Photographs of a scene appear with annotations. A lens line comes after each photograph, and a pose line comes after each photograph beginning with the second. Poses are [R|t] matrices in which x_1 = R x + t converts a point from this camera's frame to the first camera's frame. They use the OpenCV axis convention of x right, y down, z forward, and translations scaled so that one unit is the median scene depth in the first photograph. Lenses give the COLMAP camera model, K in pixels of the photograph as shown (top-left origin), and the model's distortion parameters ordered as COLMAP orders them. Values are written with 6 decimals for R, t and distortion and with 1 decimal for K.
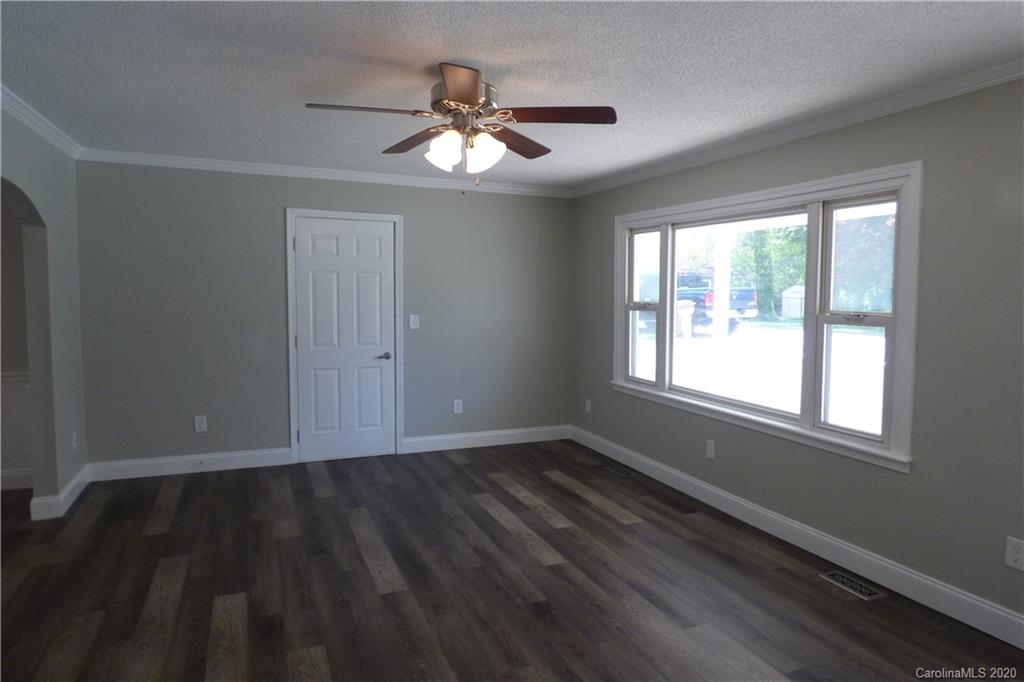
lens RADIAL K [[625.0, 0, 518.3], [0, 625.0, 337.5], [0, 0, 1]] dist [-0.011967, -0.000330]
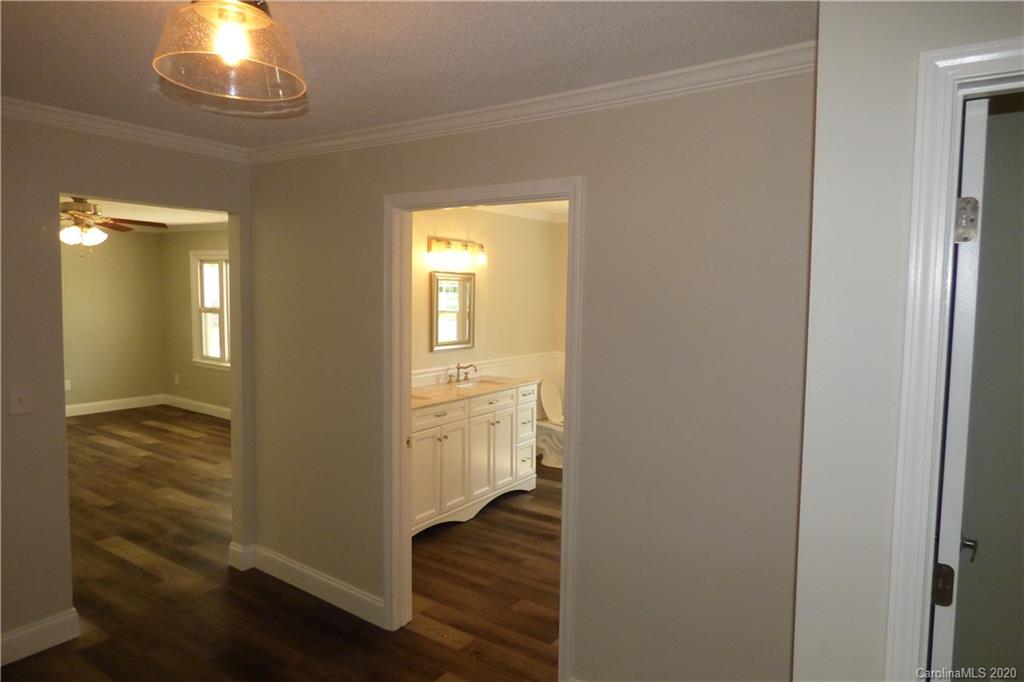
lens RADIAL K [[625.0, 0, 518.3], [0, 625.0, 337.5], [0, 0, 1]] dist [-0.011967, -0.000330]
pose [[0.840688, -0.031950, 0.540576, 0.001336], [0.027705, 0.999488, 0.015988, 0.019680], [-0.540811, 0.001535, 0.841143, -0.959586]]
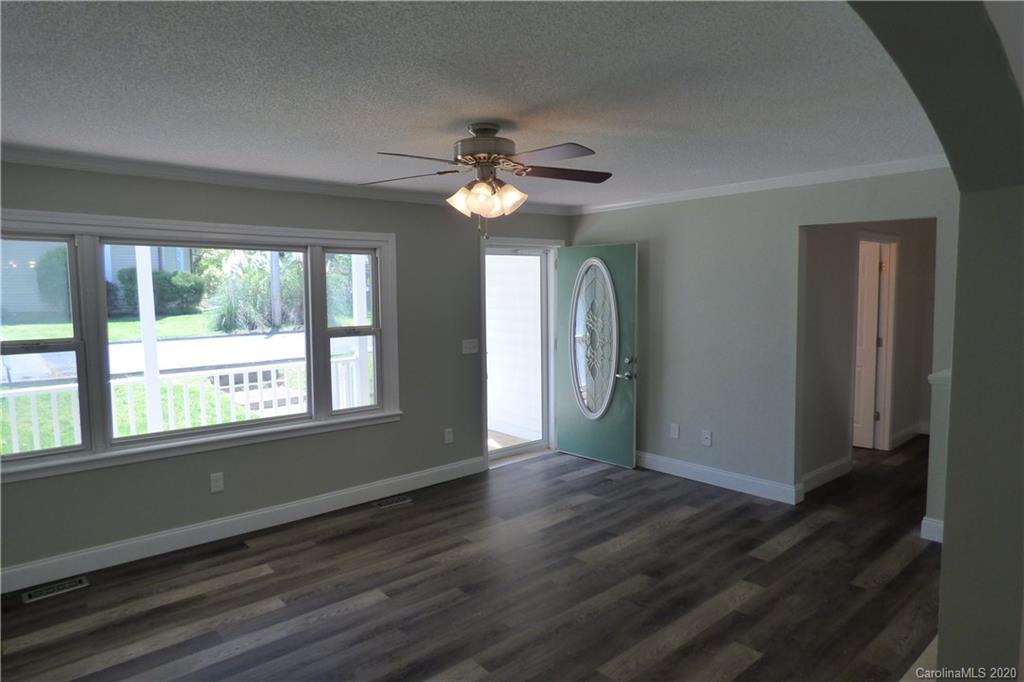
lens RADIAL K [[625.0, 0, 518.3], [0, 625.0, 337.5], [0, 0, 1]] dist [-0.011967, -0.000330]
pose [[-0.316174, -0.080622, 0.945269, -0.814540], [0.077373, 0.990872, 0.110391, -0.126192], [-0.945541, 0.108042, -0.307050, 0.924410]]
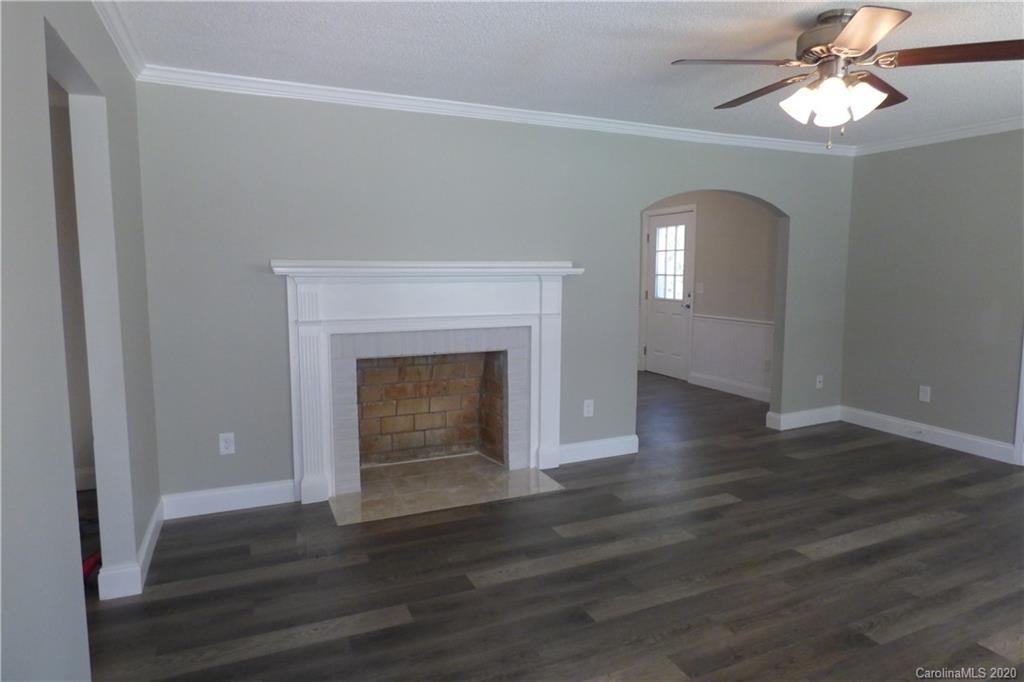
lens RADIAL K [[625.0, 0, 518.3], [0, 625.0, 337.5], [0, 0, 1]] dist [-0.011967, -0.000330]
pose [[0.021785, 0.101432, -0.994604, 0.601699], [-0.071915, 0.992422, 0.099634, -0.008109], [0.997173, 0.069357, 0.028915, 0.379958]]
